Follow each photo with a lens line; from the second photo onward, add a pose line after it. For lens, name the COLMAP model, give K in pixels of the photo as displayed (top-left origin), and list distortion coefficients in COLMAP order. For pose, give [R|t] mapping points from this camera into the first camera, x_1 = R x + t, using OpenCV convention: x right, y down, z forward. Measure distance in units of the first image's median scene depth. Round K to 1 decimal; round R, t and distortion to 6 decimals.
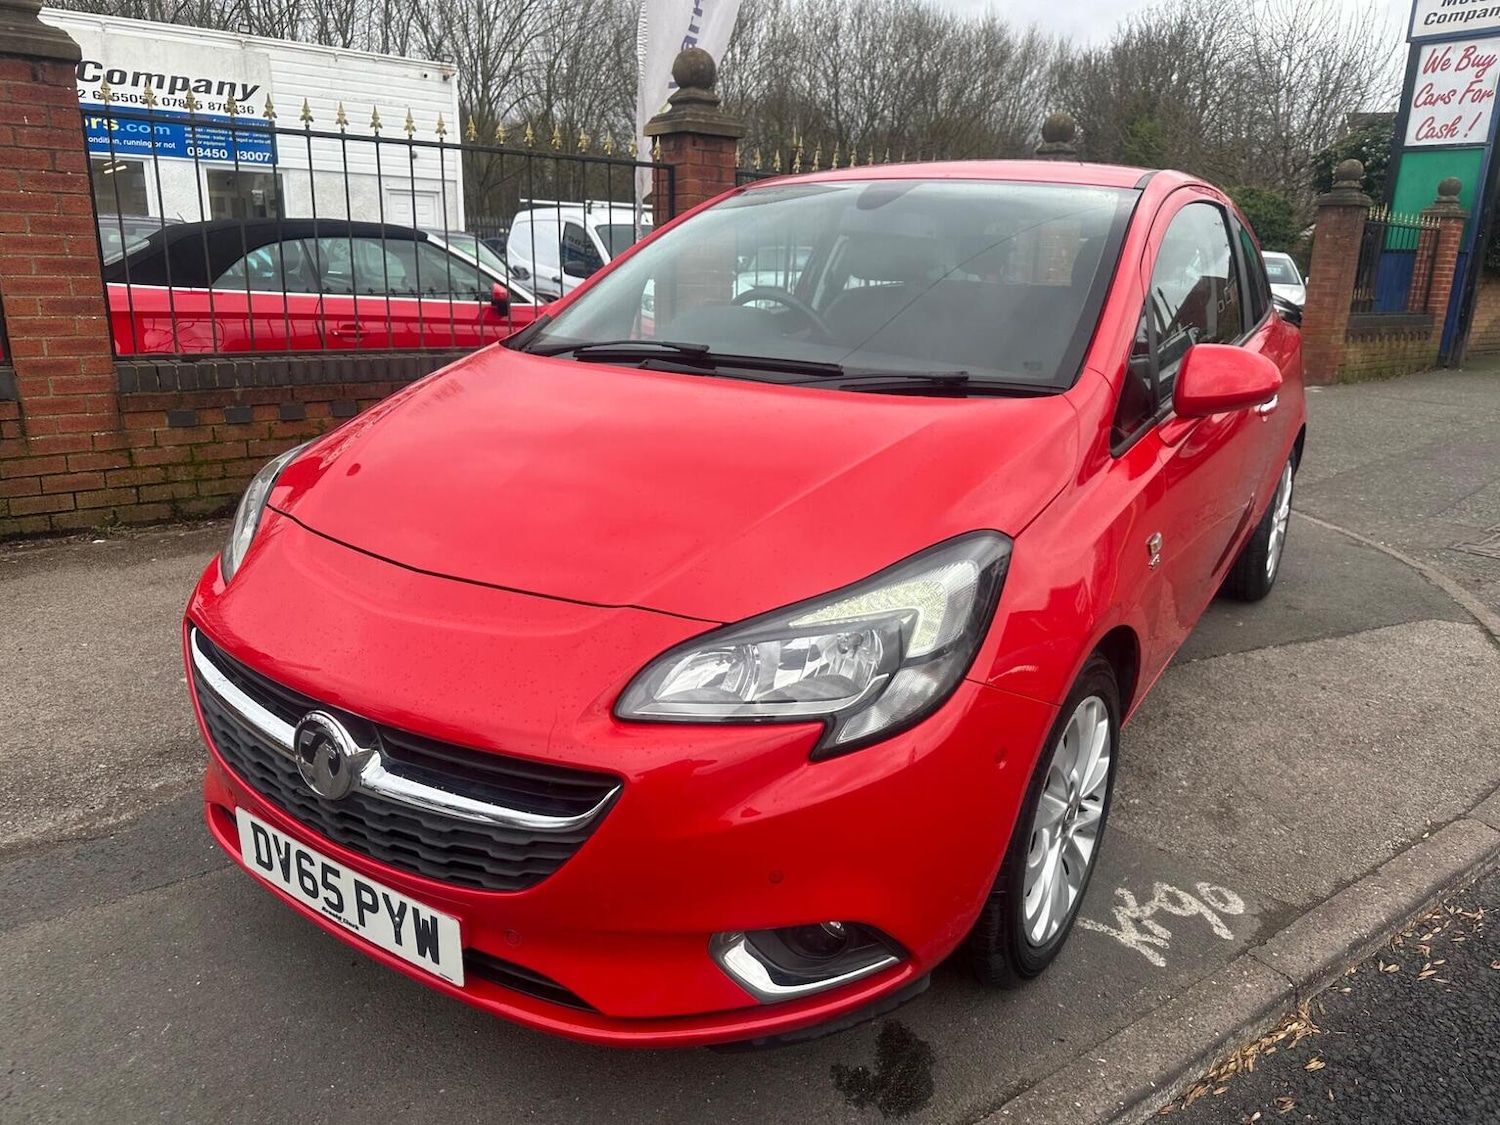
lens RADIAL K [[1086.2, 0, 746.0], [0, 1086.2, 546.4], [0, 0, 1]] dist [0.006815, -0.011767]
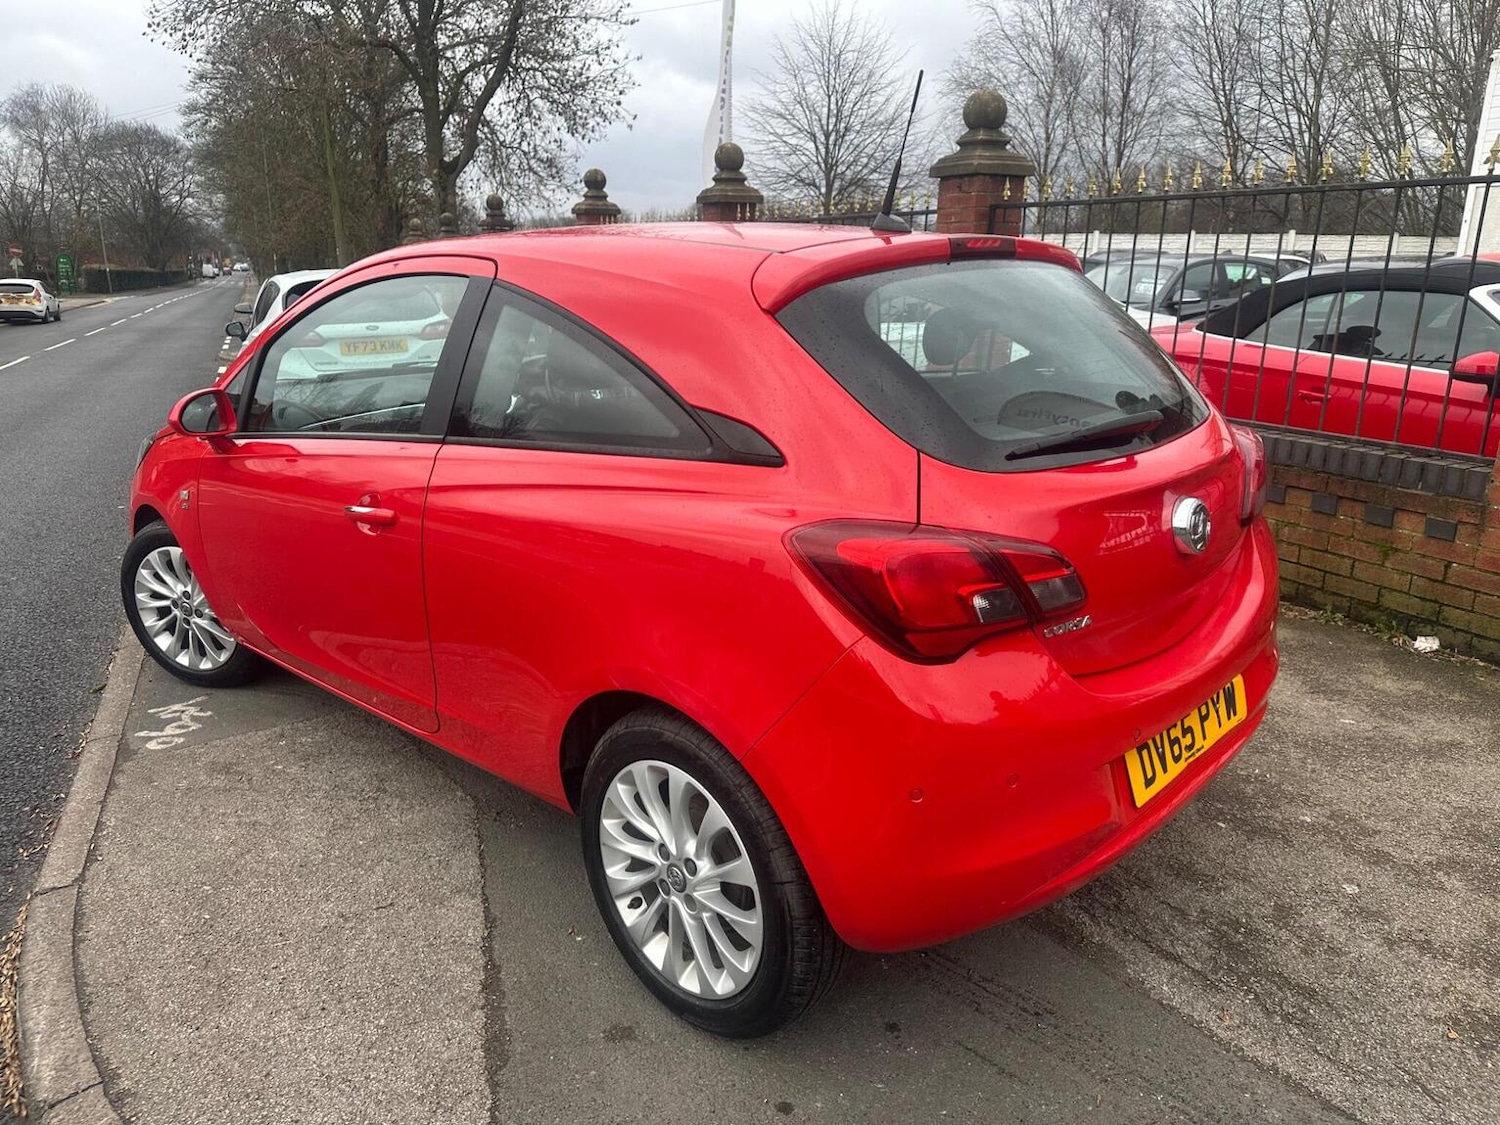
lens RADIAL K [[1081.7, 0, 746.9], [0, 1081.7, 543.0], [0, 0, 1]] dist [0.019524, -0.027403]
pose [[-0.201373, 0.222007, -0.954024, 1.087244], [-0.267782, 0.924396, 0.271635, -0.366875], [0.942200, 0.310171, -0.126699, 1.231665]]
